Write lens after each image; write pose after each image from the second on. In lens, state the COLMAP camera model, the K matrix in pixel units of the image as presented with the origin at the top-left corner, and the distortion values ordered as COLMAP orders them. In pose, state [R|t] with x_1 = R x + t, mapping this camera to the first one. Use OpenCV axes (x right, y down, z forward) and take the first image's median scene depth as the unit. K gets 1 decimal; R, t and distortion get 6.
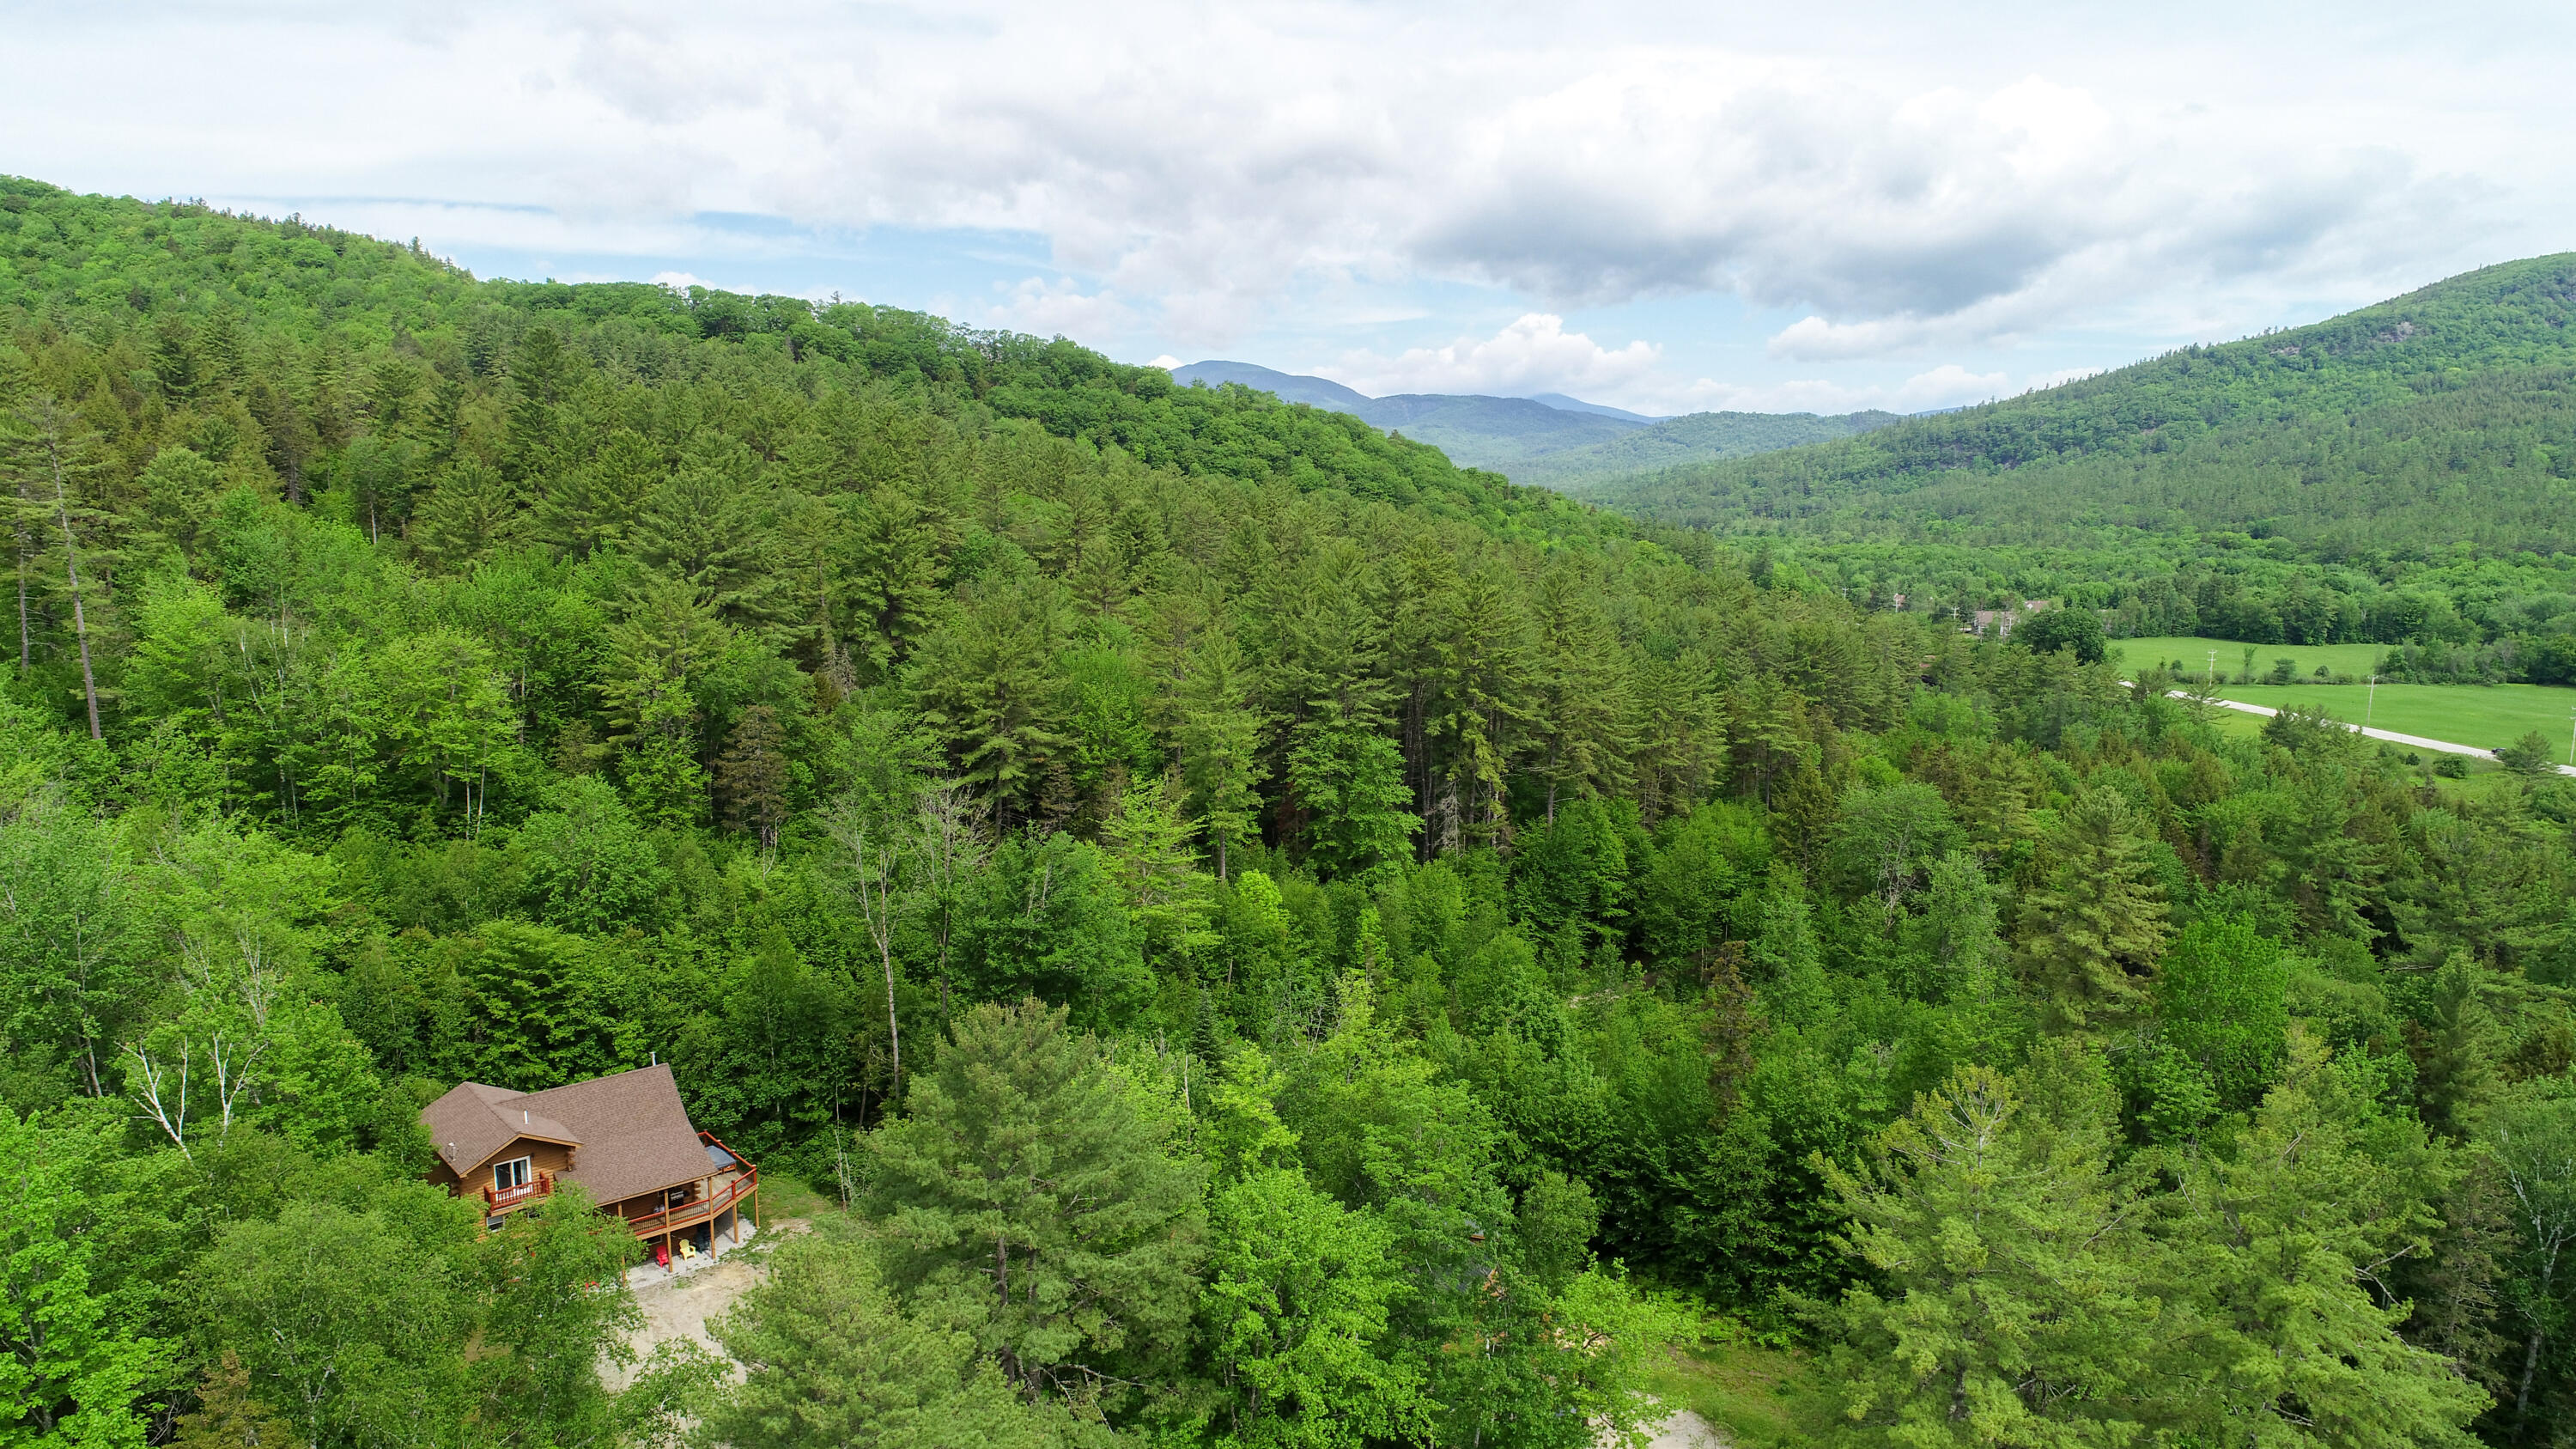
lens RADIAL K [[1716.5, 0, 1280.5], [0, 1716.5, 728.1], [0, 0, 1]] dist [-0.000239, -0.004899]
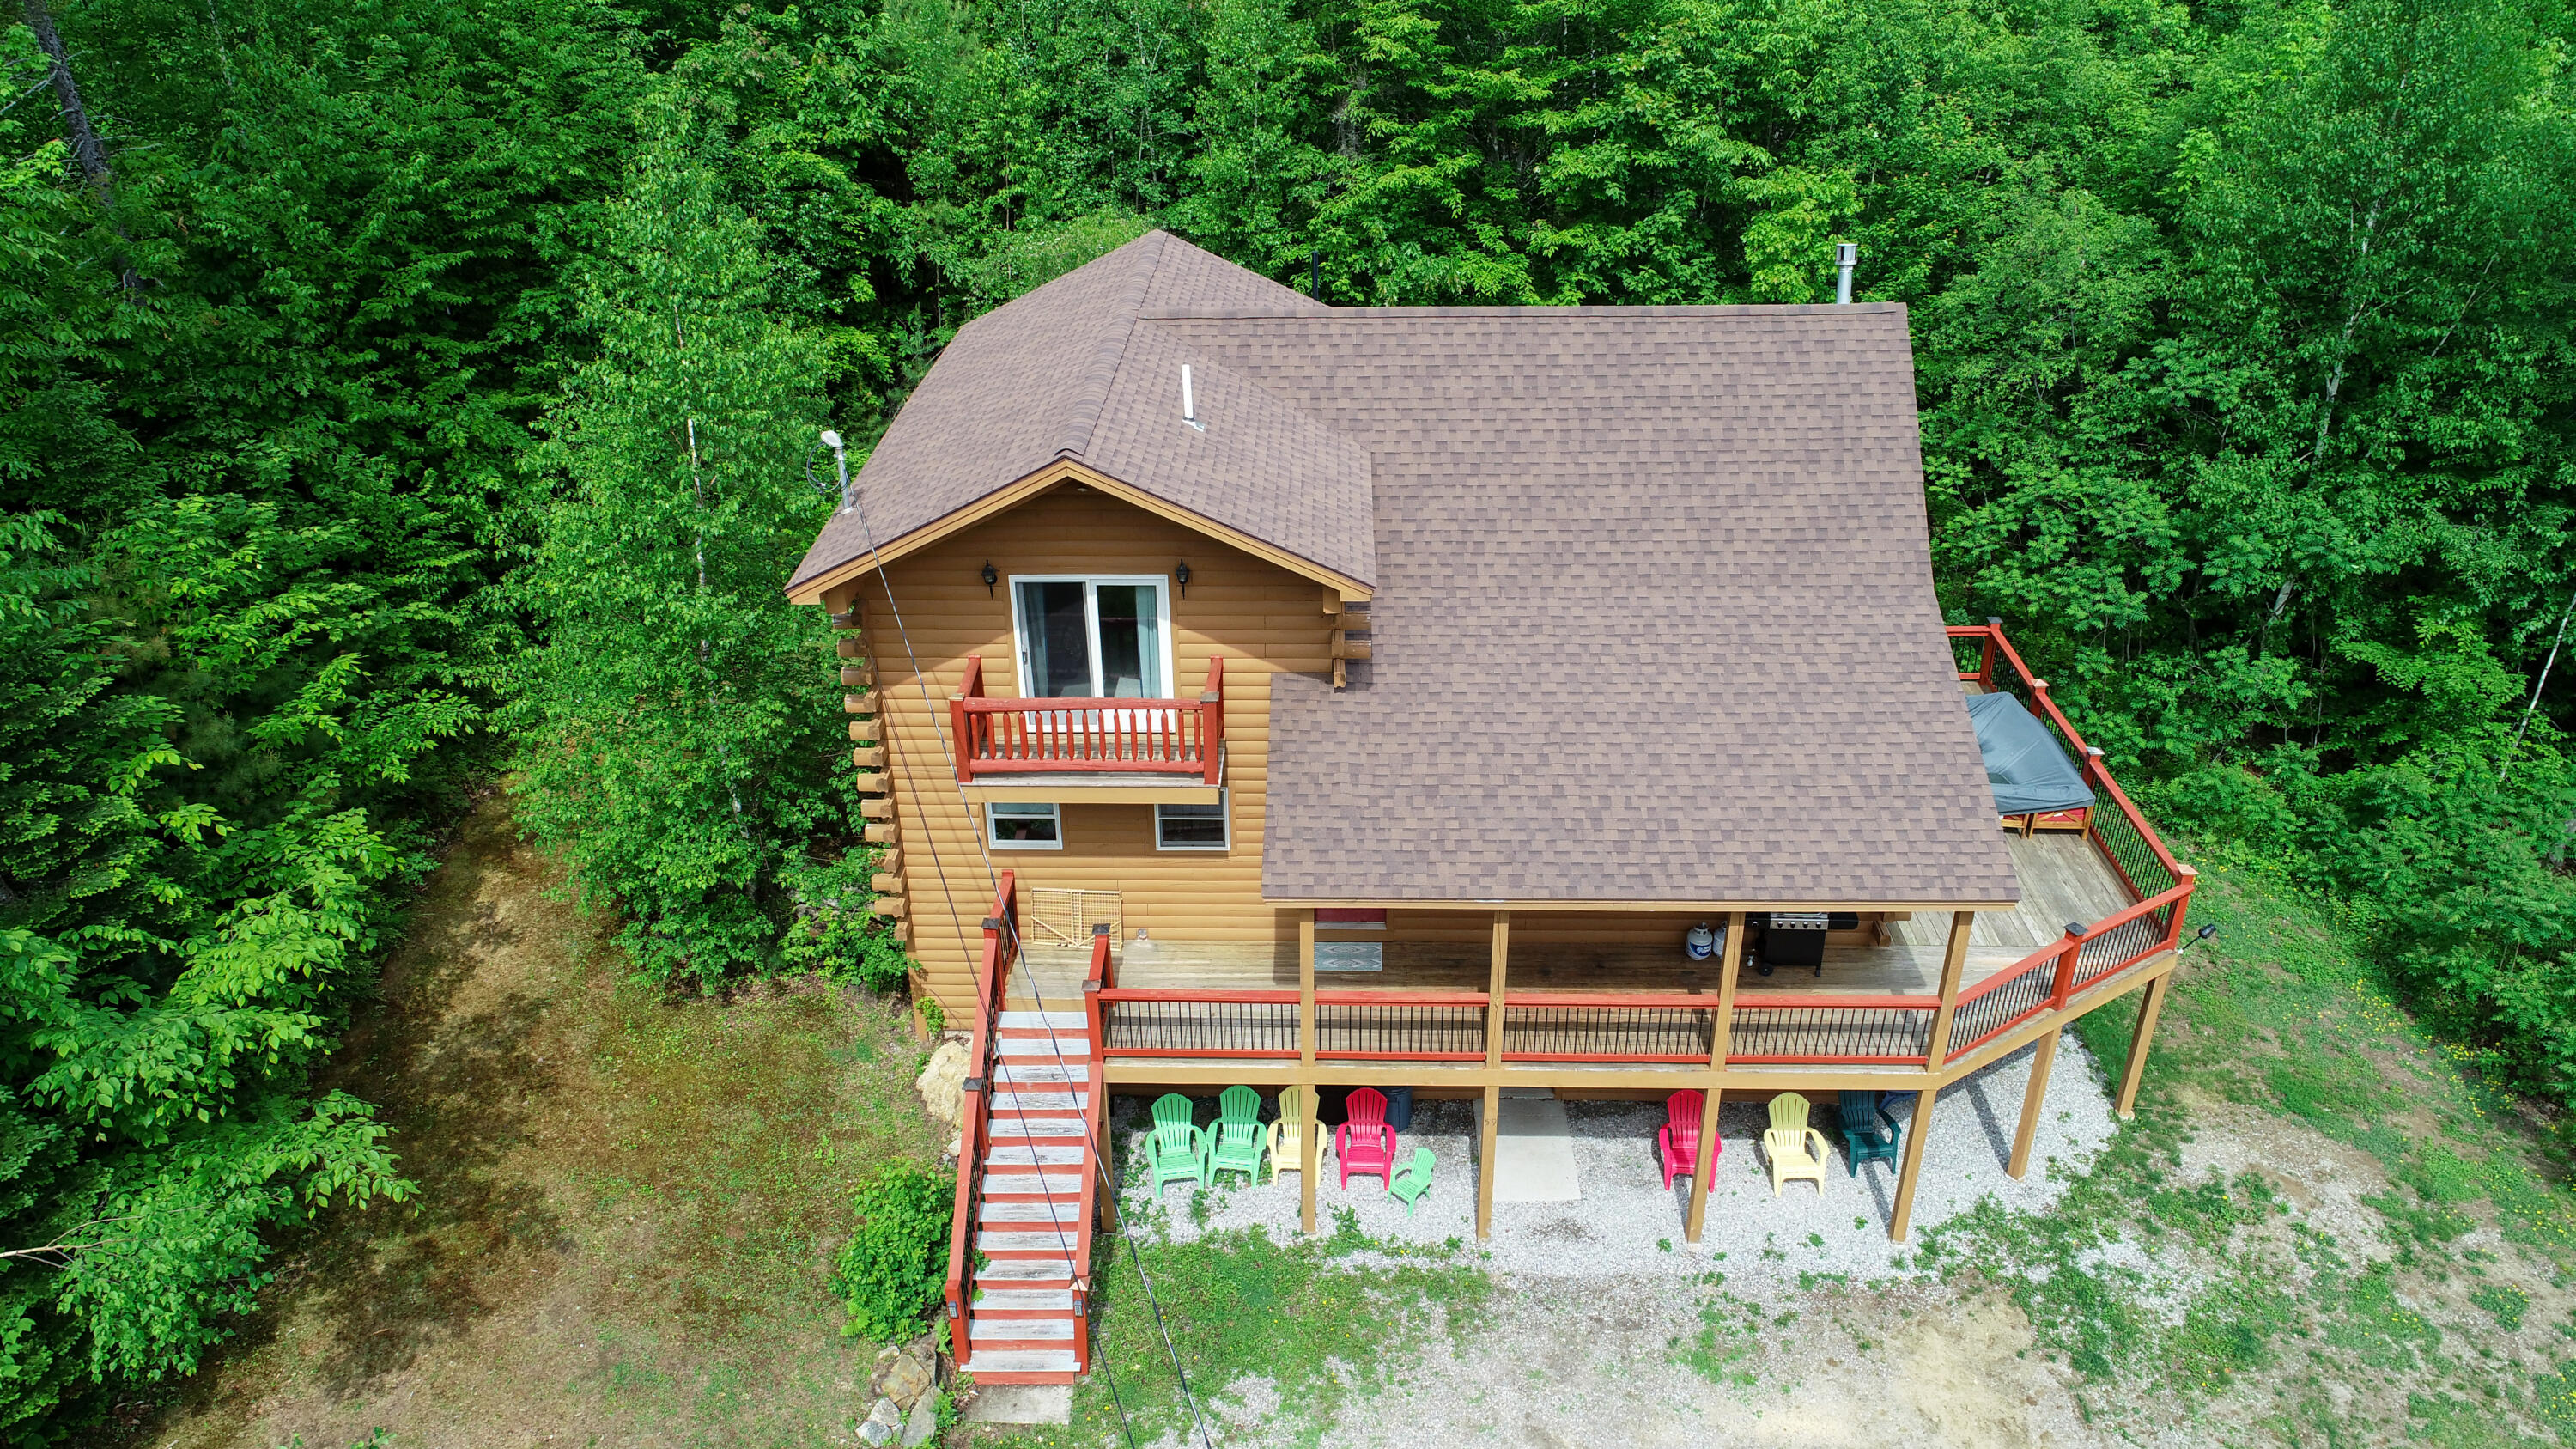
lens RADIAL K [[1763.0, 0, 1288.0], [0, 1763.0, 724.5], [0, 0, 1]] dist [0.001685, 0.000633]
pose [[0.746391, 0.311087, -0.588324, -0.187626], [-0.090614, 0.923295, 0.373249, 0.117792], [0.659310, -0.225279, 0.717328, 0.545132]]
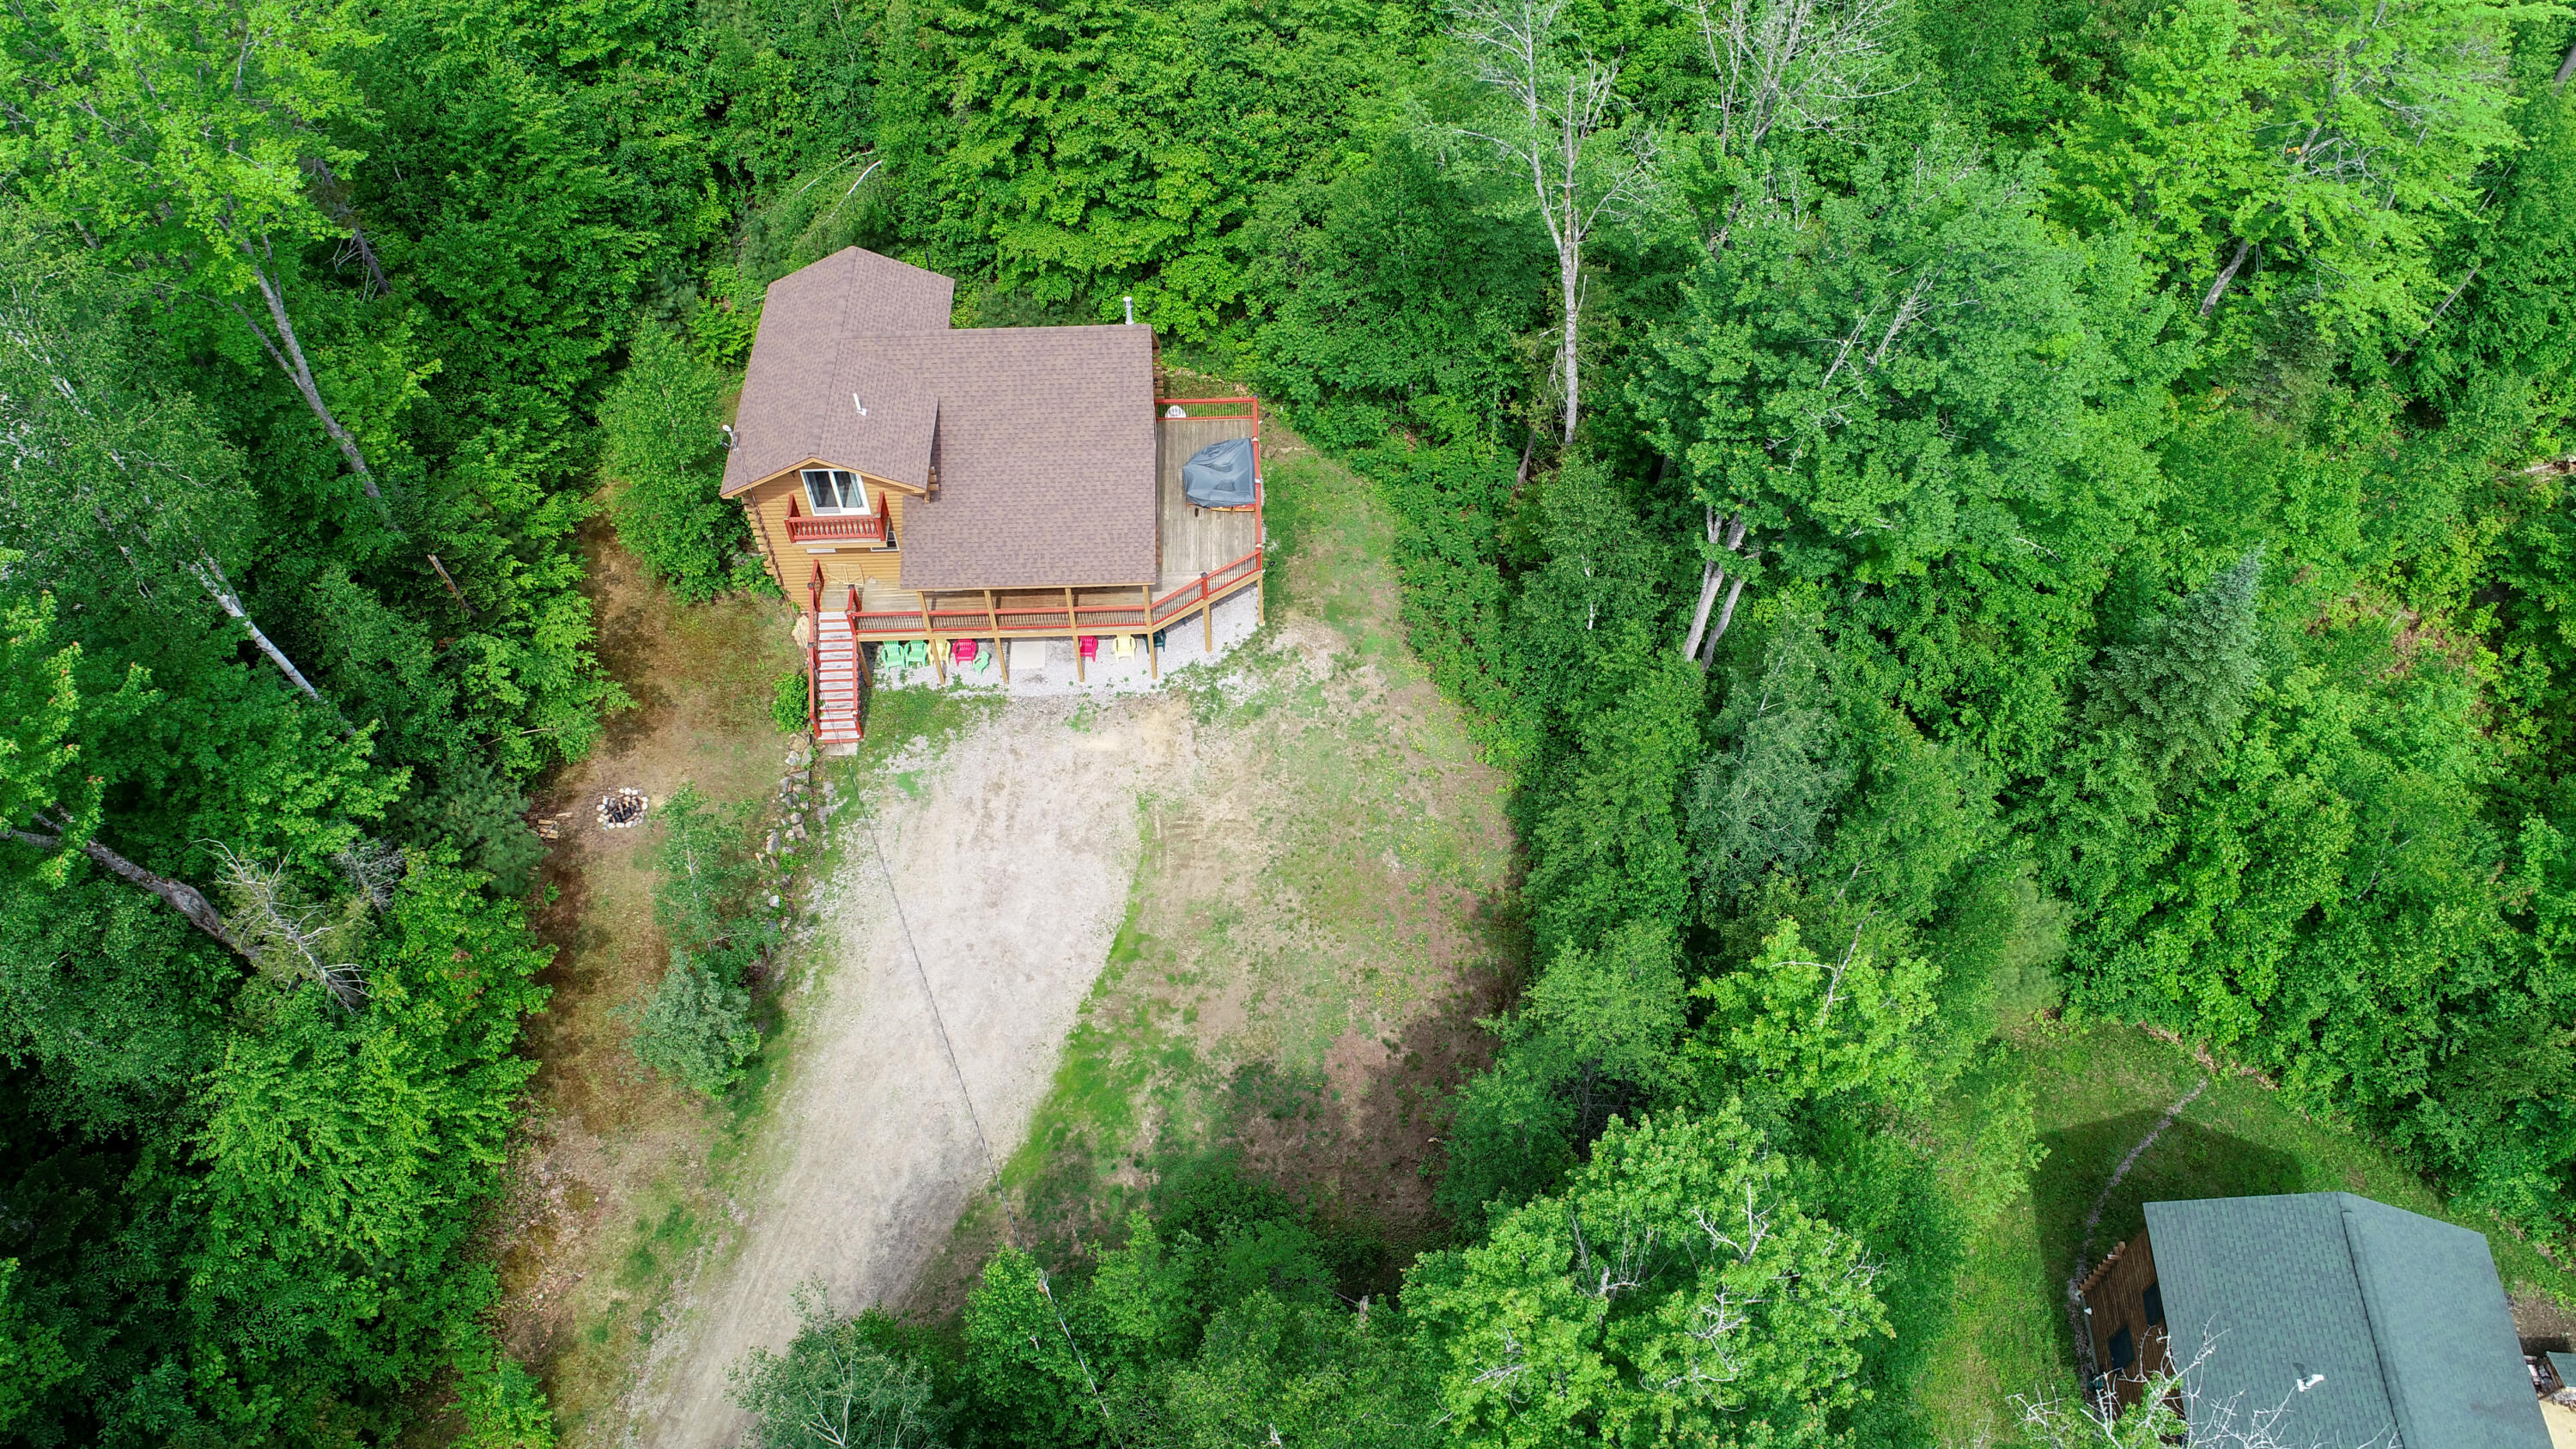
lens RADIAL K [[1781.2, 0, 1281.1], [0, 1781.2, 723.5], [0, 0, 1]] dist [-0.001381, -0.006414]
pose [[0.781380, 0.489465, -0.387129, -0.032688], [-0.085247, 0.698247, 0.710763, -0.083868], [0.618206, -0.522374, 0.587322, 0.443175]]
